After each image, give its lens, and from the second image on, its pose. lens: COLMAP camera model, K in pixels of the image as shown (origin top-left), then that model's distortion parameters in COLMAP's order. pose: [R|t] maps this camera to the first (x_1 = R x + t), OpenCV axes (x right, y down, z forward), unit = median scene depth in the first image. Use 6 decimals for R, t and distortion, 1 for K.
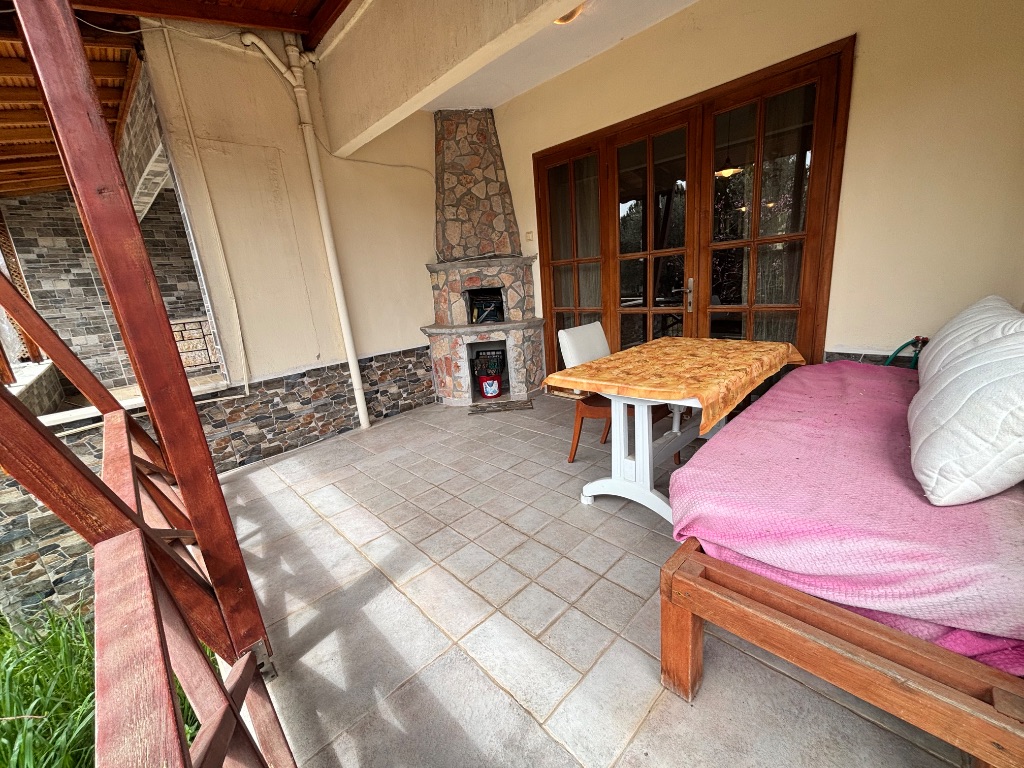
lens RADIAL K [[416.8, 0, 511.5], [0, 416.8, 379.8], [0, 0, 1]] dist [0.024847, -0.000141]
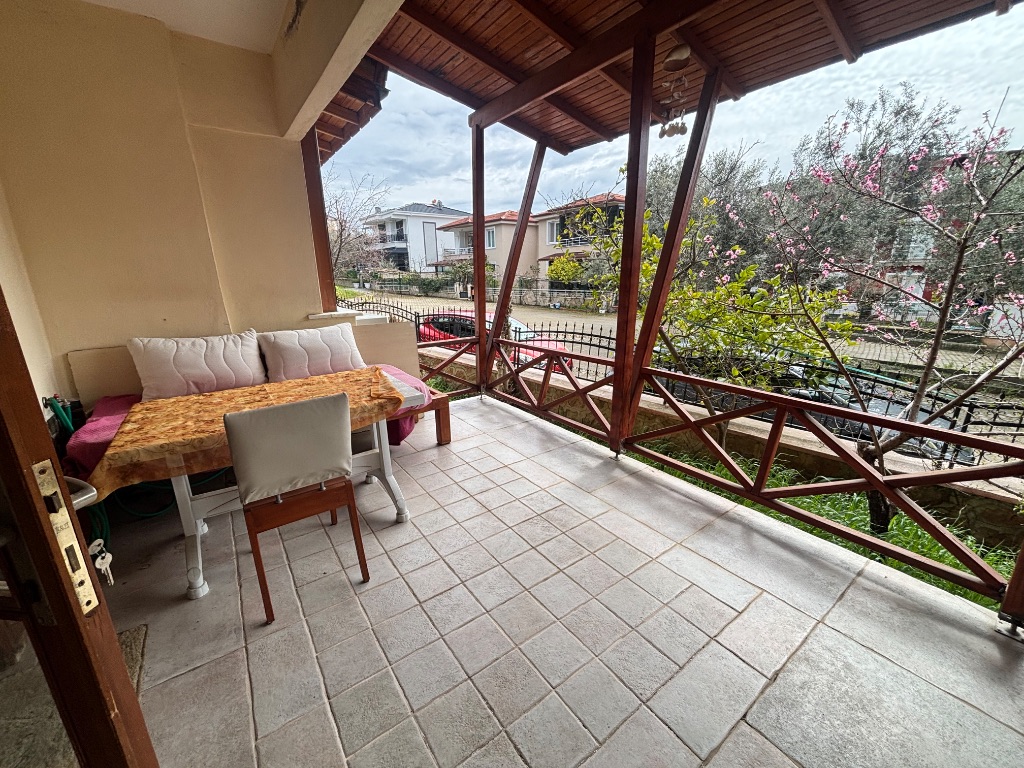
lens RADIAL K [[414.6, 0, 509.6], [0, 414.6, 382.2], [0, 0, 1]] dist [0.002914, 0.000097]
pose [[-0.983119, 0.060334, 0.172735, -0.150418], [0.137362, 0.867026, 0.478955, -0.252327], [-0.120868, 0.494597, -0.860677, 0.949723]]
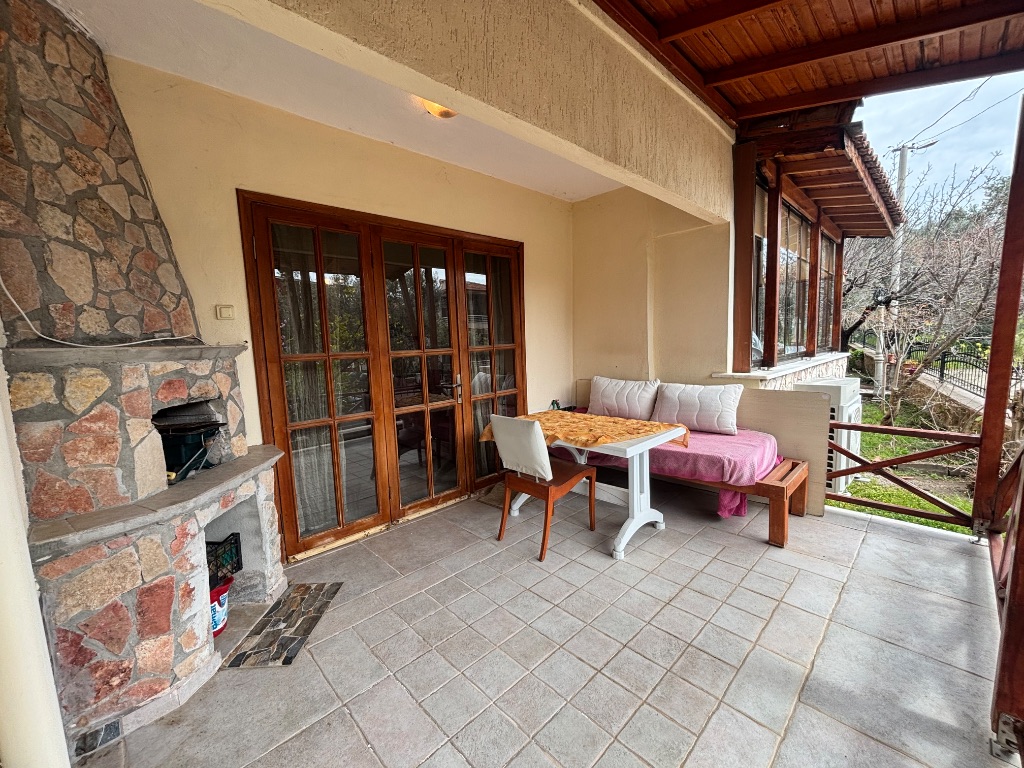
lens RADIAL K [[414.6, 0, 509.6], [0, 414.6, 382.2], [0, 0, 1]] dist [0.002914, 0.000097]
pose [[0.012323, -0.017383, 0.999773, -0.531661], [0.282277, 0.959242, 0.013199, -0.146846], [-0.959254, 0.282050, 0.016727, 0.640388]]
